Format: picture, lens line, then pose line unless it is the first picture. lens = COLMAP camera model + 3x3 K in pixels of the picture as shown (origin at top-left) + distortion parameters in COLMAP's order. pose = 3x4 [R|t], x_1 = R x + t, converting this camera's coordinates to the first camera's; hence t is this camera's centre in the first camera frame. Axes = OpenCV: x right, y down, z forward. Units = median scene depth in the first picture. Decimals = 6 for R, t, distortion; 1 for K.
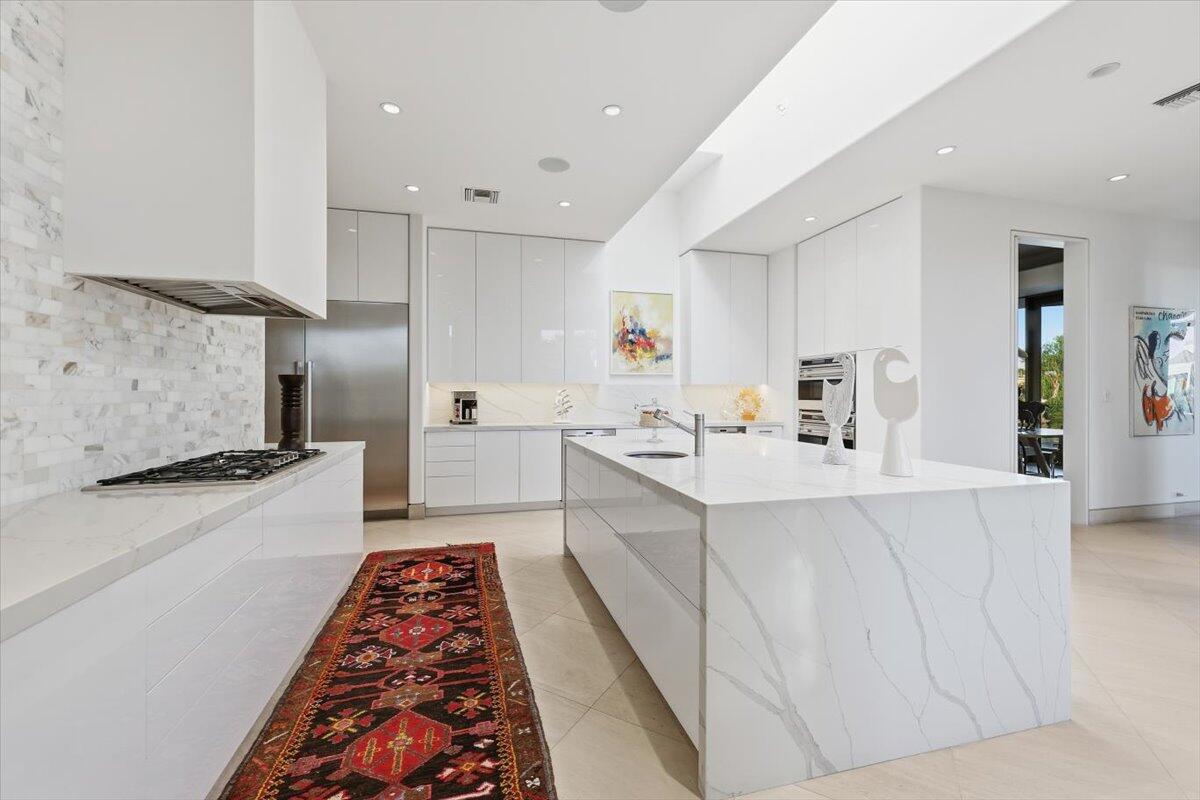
lens RADIAL K [[497.1, 0, 583.6], [0, 497.1, 398.7], [0, 0, 1]] dist [-0.001313, -0.000300]
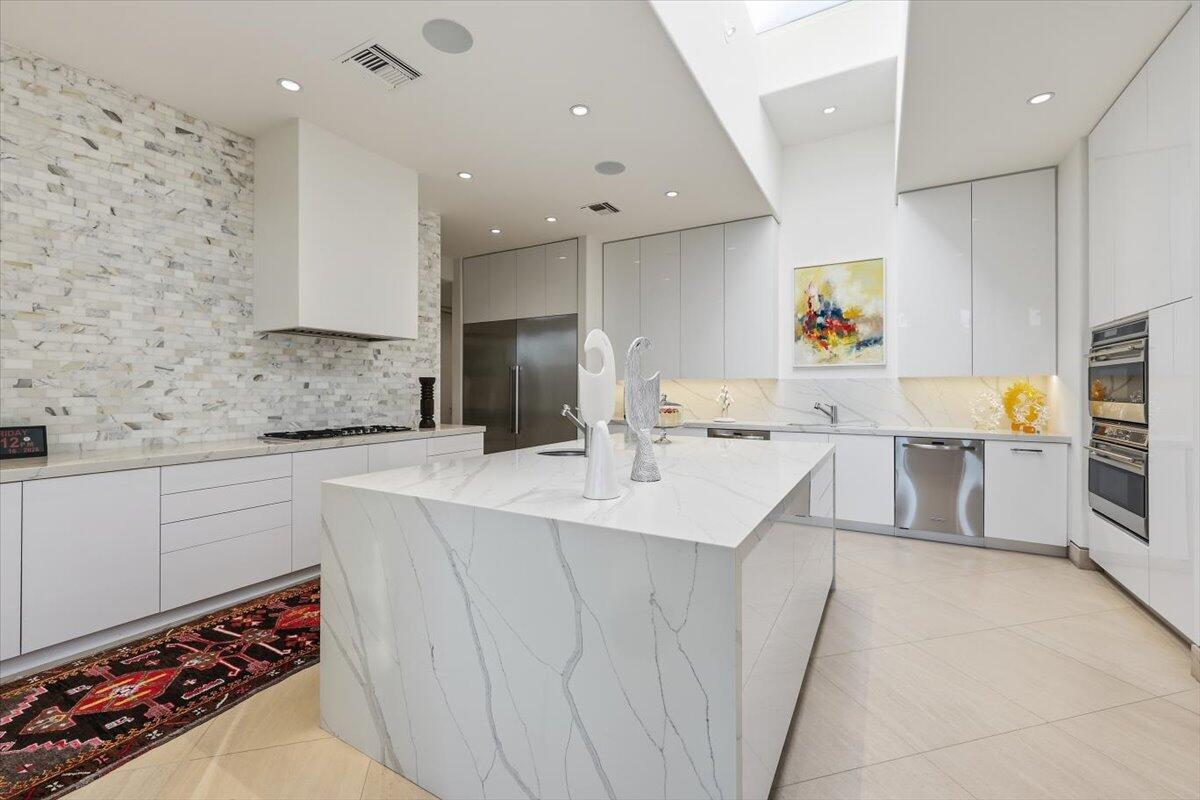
lens RADIAL K [[500.8, 0, 596.8], [0, 500.8, 391.8], [0, 0, 1]] dist [0.001071, 0.000035]
pose [[0.702581, 0.002957, -0.711598, 1.112086], [-0.006819, 0.999973, -0.002578, -0.006232], [0.711571, 0.006663, 0.702583, 0.428117]]
